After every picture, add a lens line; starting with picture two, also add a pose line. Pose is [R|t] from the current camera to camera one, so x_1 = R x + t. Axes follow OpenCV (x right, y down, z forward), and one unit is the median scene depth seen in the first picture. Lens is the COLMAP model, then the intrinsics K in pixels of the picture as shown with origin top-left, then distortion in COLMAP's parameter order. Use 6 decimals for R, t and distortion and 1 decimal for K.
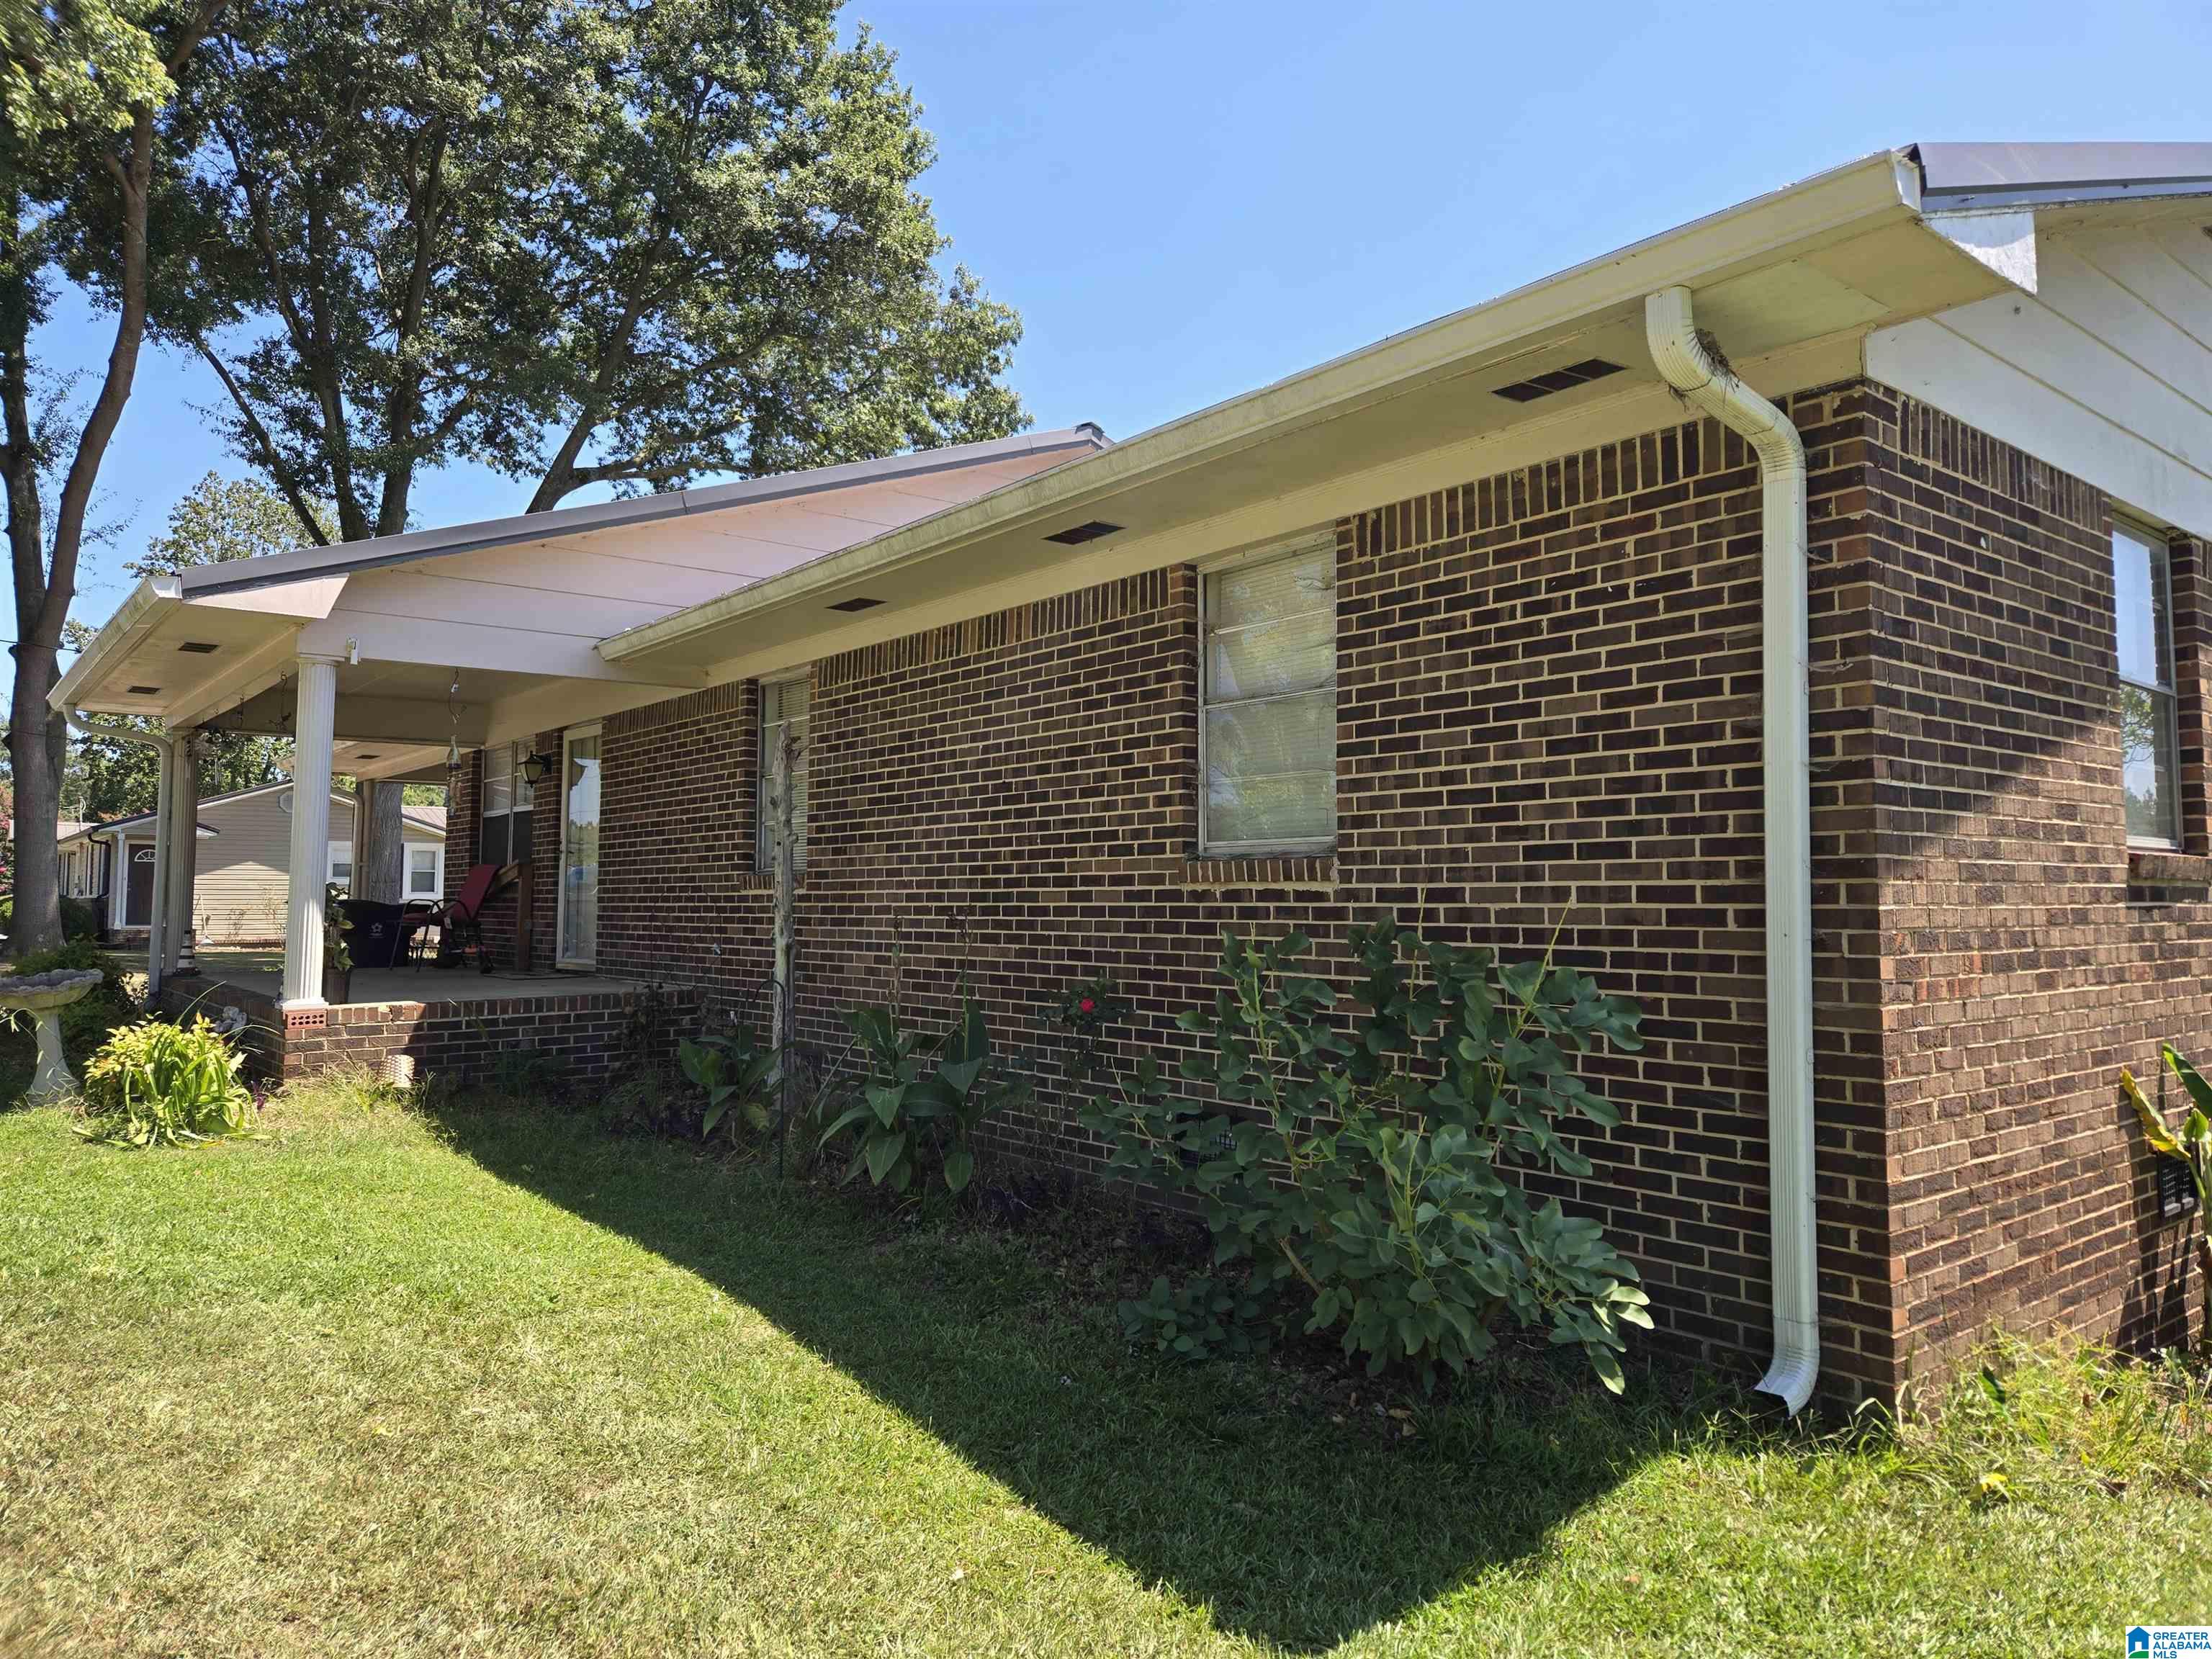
lens RADIAL K [[1485.3, 0, 1105.4], [0, 1485.3, 822.2], [0, 0, 1]] dist [0.001722, -0.002741]
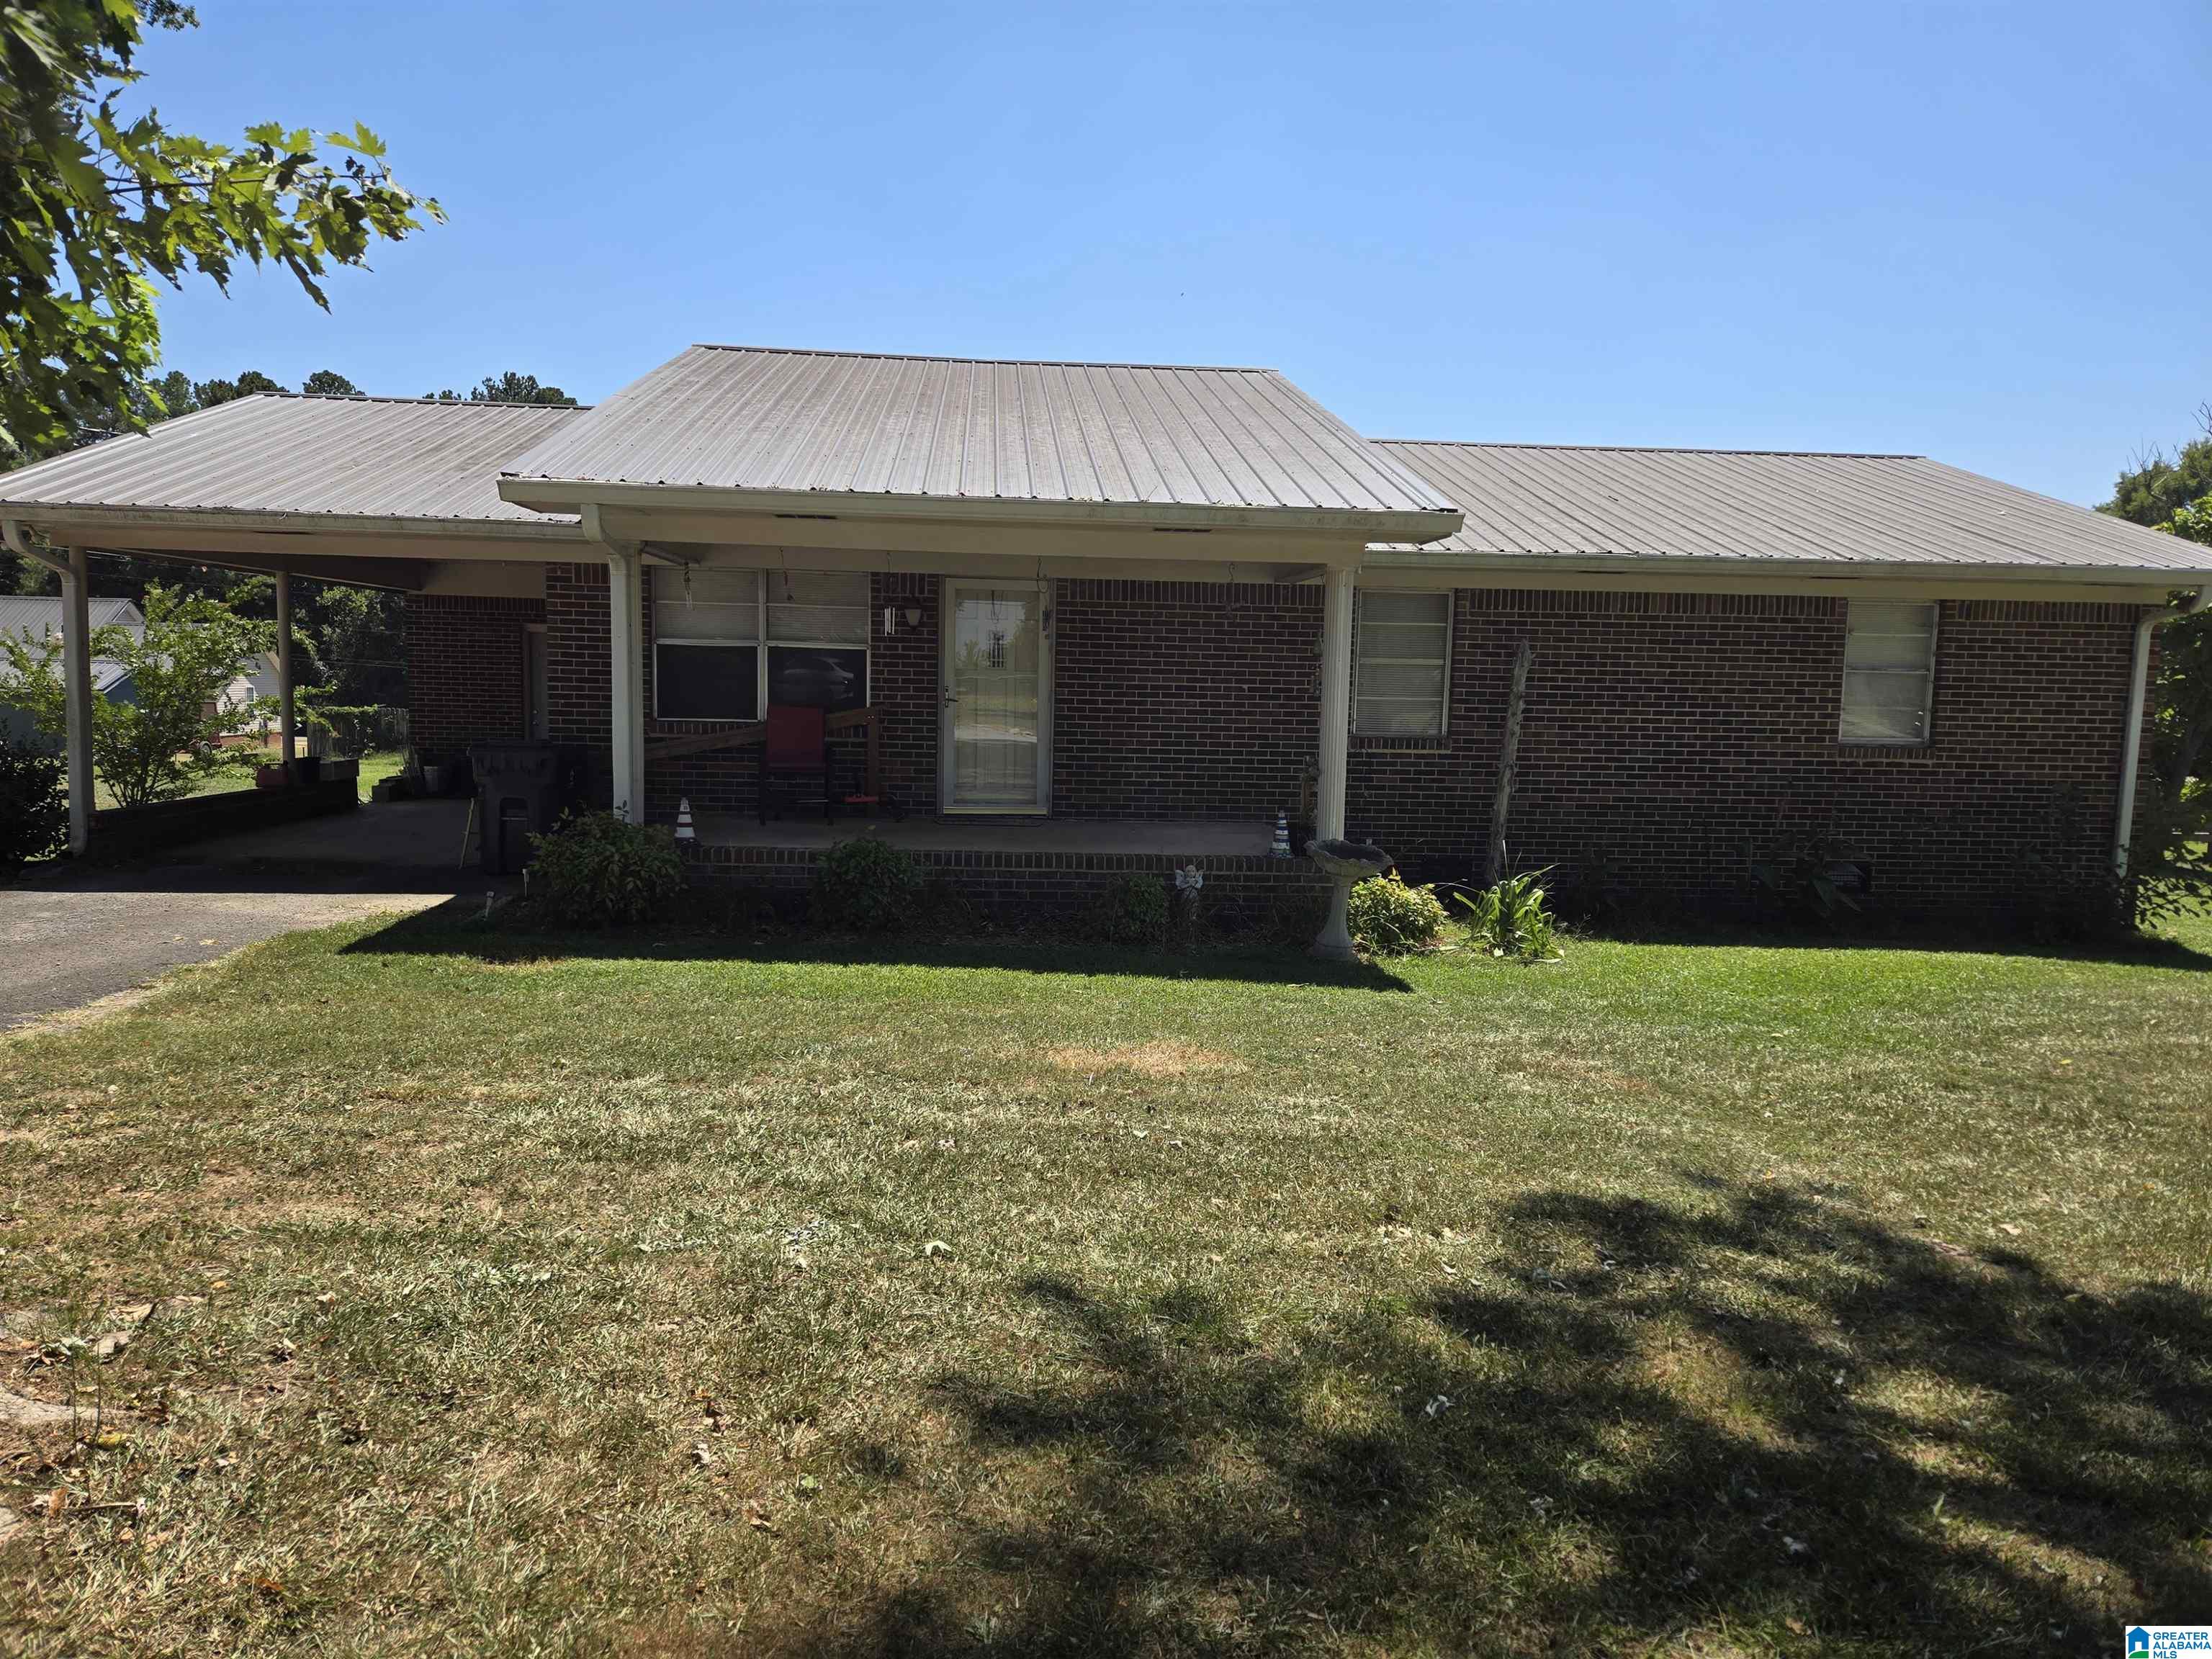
lens RADIAL K [[1485.3, 0, 1105.0], [0, 1485.3, 834.8], [0, 0, 1]] dist [0.001722, -0.002741]
pose [[0.577175, -0.060638, 0.814366, -2.401629], [-0.063282, 0.990919, 0.118635, -0.035240], [-0.814165, -0.120008, 0.568097, 0.704834]]
